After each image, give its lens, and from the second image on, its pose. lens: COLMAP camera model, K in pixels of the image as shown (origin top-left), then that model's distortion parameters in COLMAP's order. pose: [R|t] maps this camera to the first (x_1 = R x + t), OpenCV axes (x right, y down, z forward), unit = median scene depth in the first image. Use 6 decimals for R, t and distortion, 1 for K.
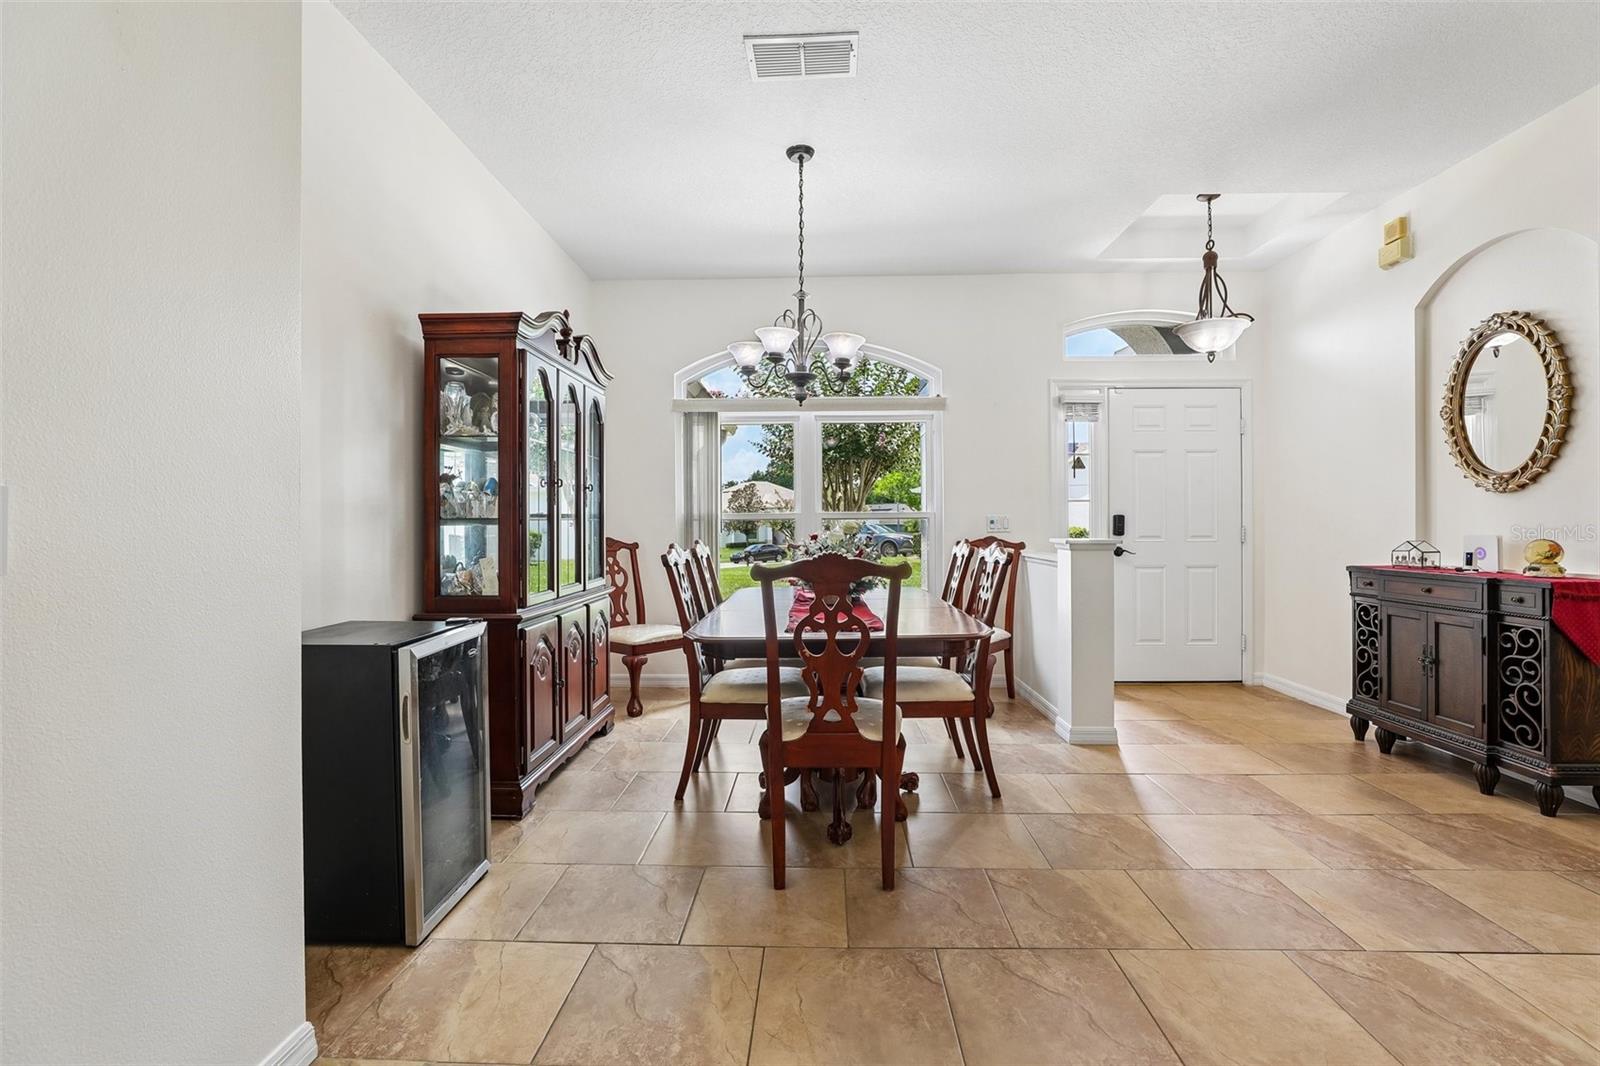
lens RADIAL K [[733.6, 0, 811.5], [0, 733.6, 520.7], [0, 0, 1]] dist [-0.017180, 0.005496]
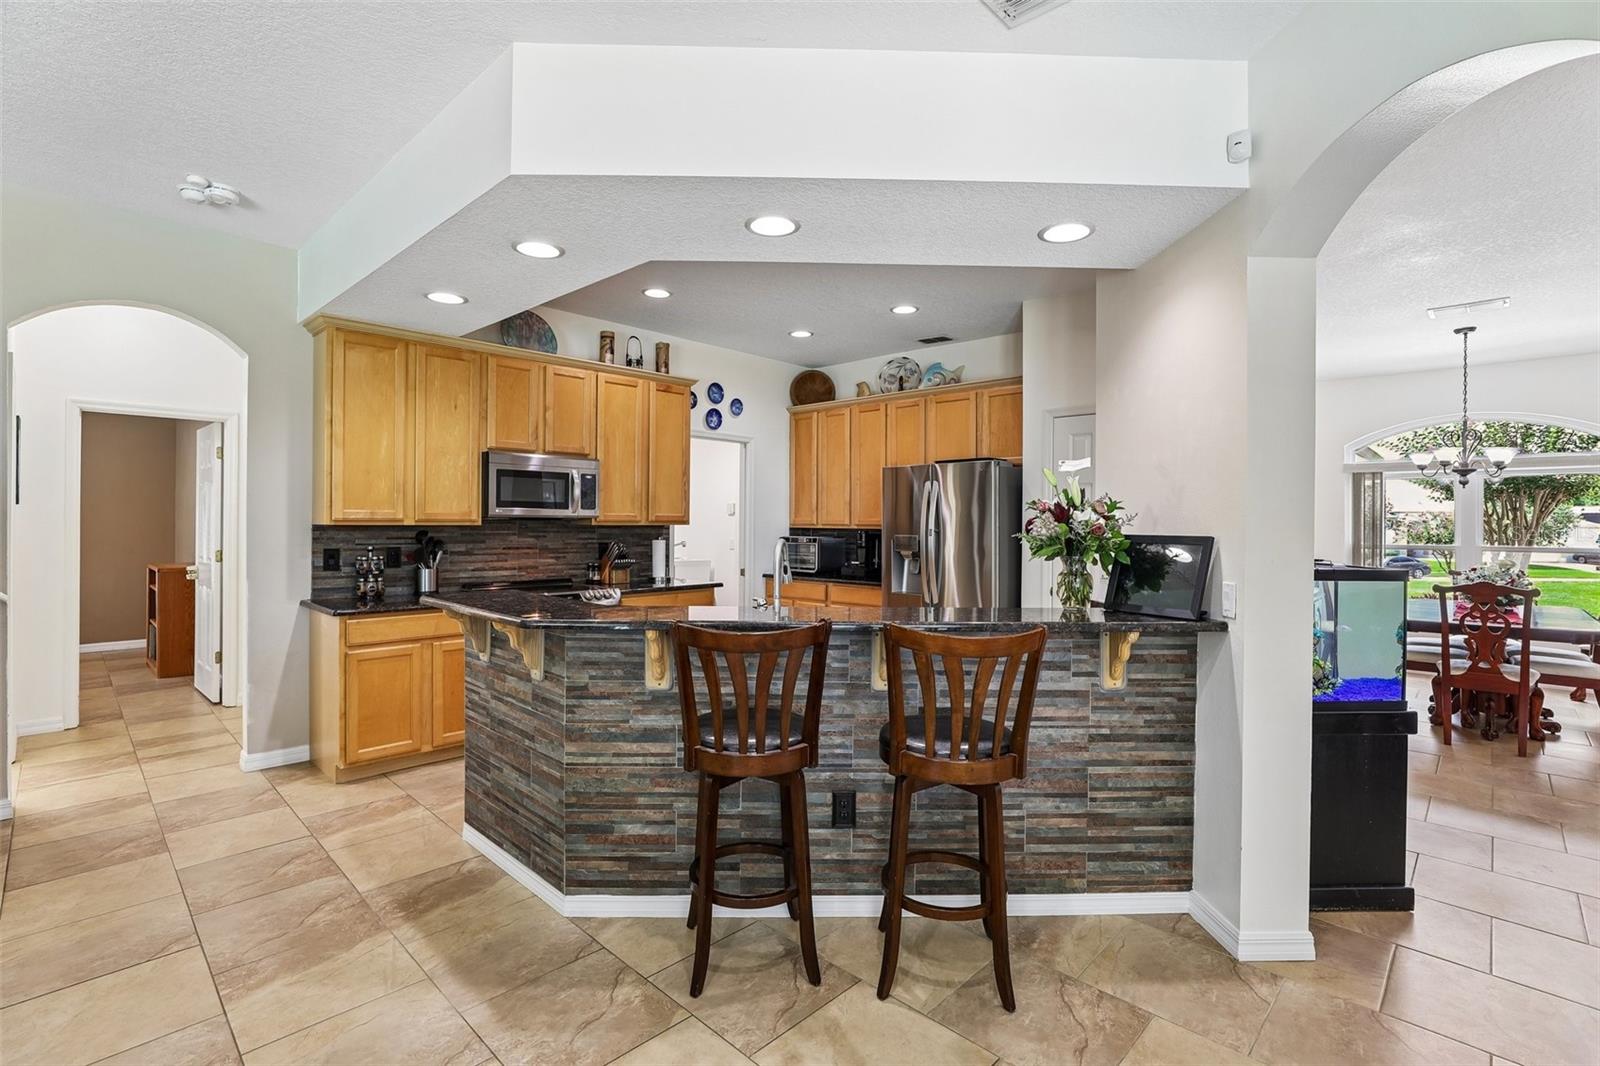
lens RADIAL K [[733.6, 0, 810.1], [0, 733.6, 524.1], [0, 0, 1]] dist [-0.017180, 0.005496]
pose [[0.739649, 0.010015, -0.672918, -0.002360], [-0.008484, 0.999949, 0.005556, -0.070790], [0.672939, 0.001600, 0.739696, -1.110105]]
